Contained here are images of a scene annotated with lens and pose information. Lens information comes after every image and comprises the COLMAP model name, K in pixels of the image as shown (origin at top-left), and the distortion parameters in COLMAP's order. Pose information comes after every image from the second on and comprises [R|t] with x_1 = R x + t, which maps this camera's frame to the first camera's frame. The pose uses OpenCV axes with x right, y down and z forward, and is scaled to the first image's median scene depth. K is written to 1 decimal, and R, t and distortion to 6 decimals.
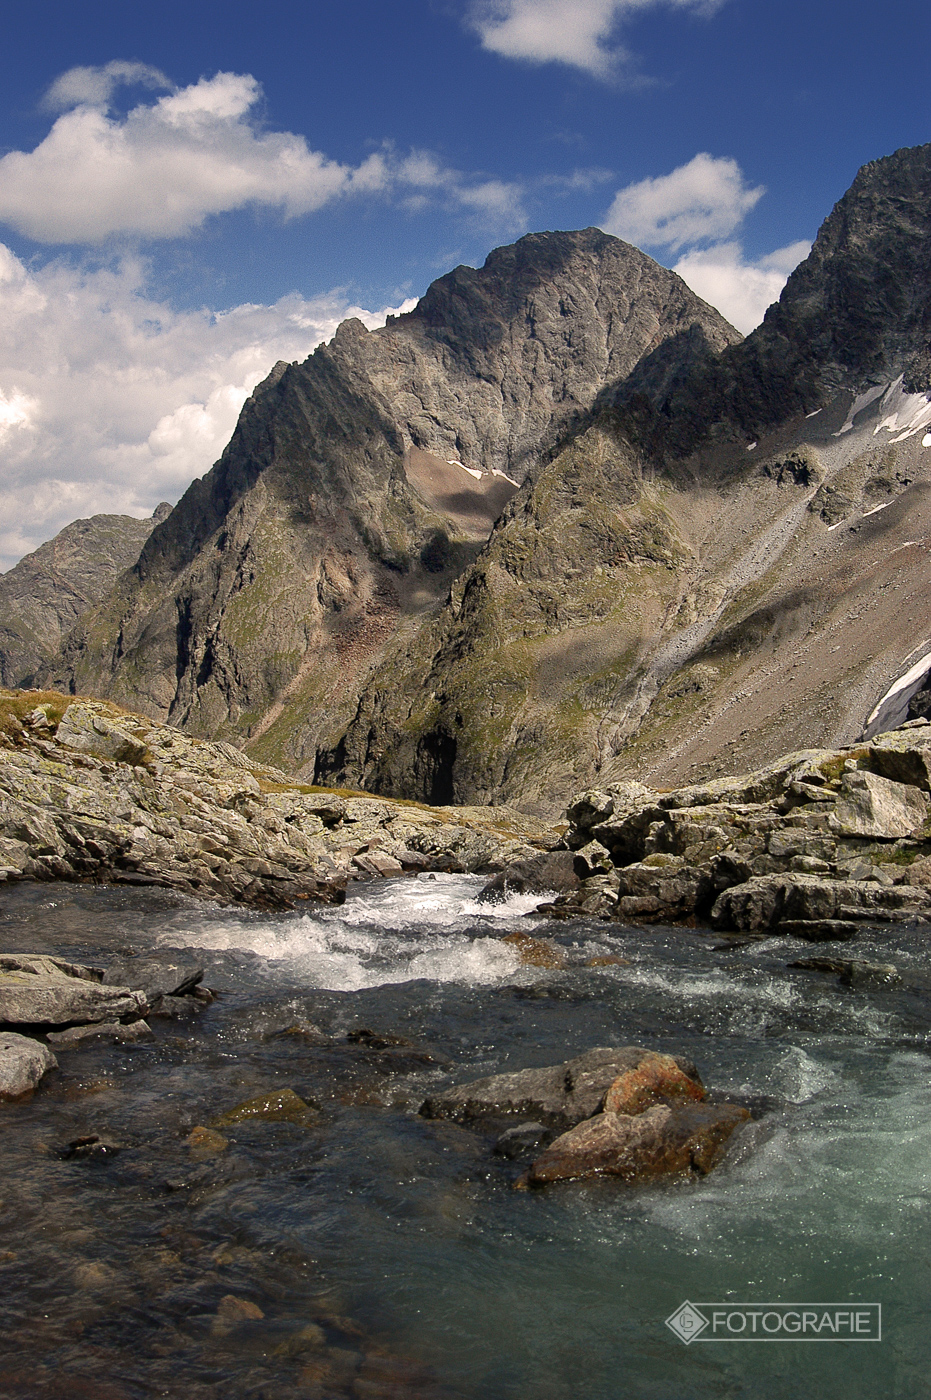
lens RADIAL K [[2211.3, 0, 465.5], [0, 2211.3, 700.0], [0, 0, 1]] dist [-0.134595, 0.126707]
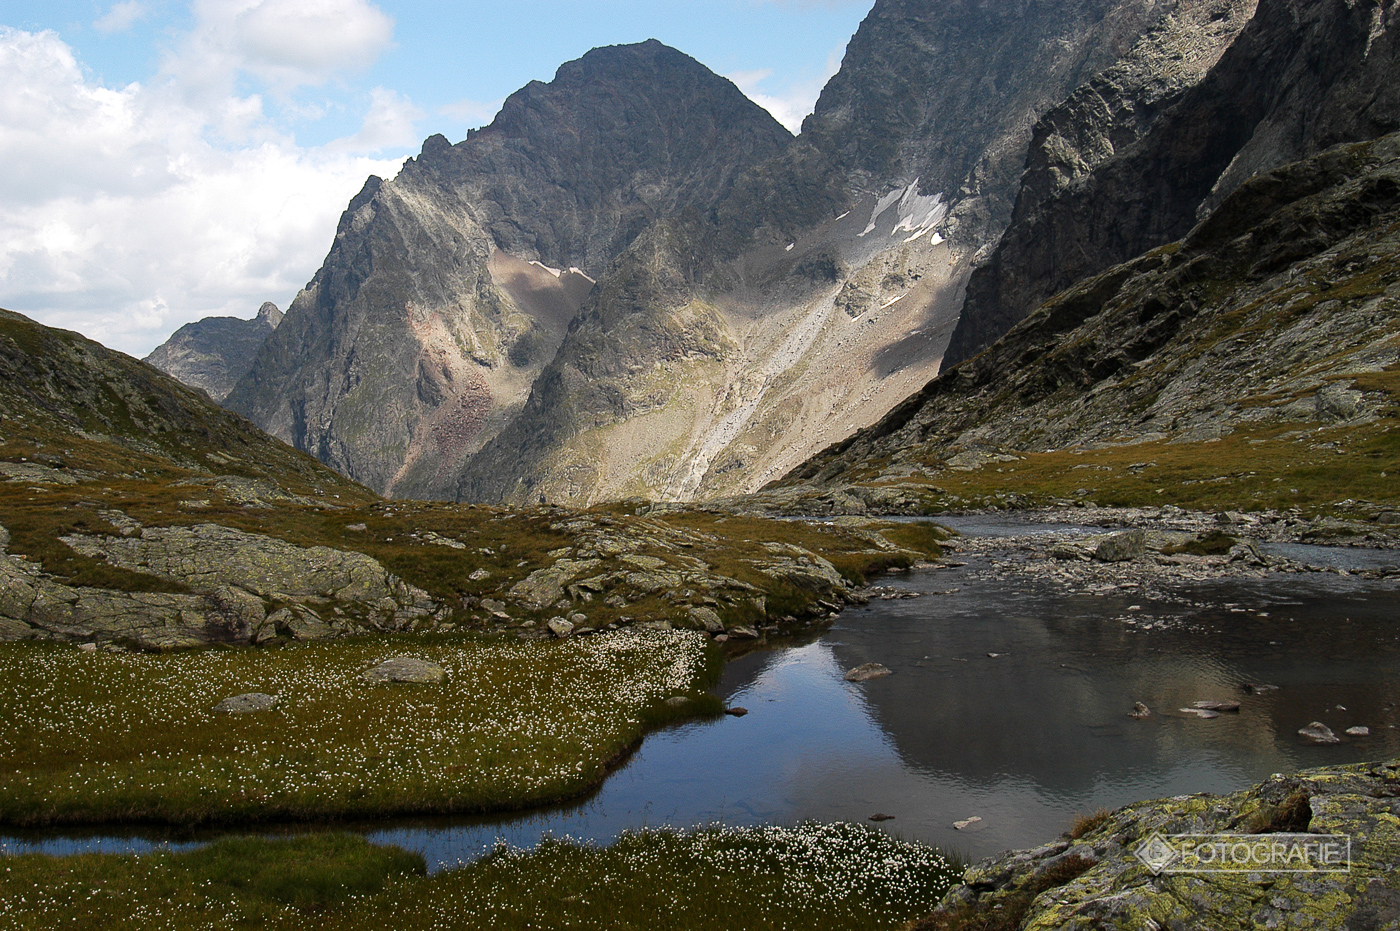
lens RADIAL K [[2211.3, 0, 700.0], [0, 2211.3, 465.5], [0, 0, 1]] dist [-0.134595, 0.126707]
pose [[0.997003, -0.050021, 0.059023, 0.041471], [0.049983, 0.998748, 0.002123, -0.027150], [-0.059055, 0.000833, 0.998254, -0.642047]]
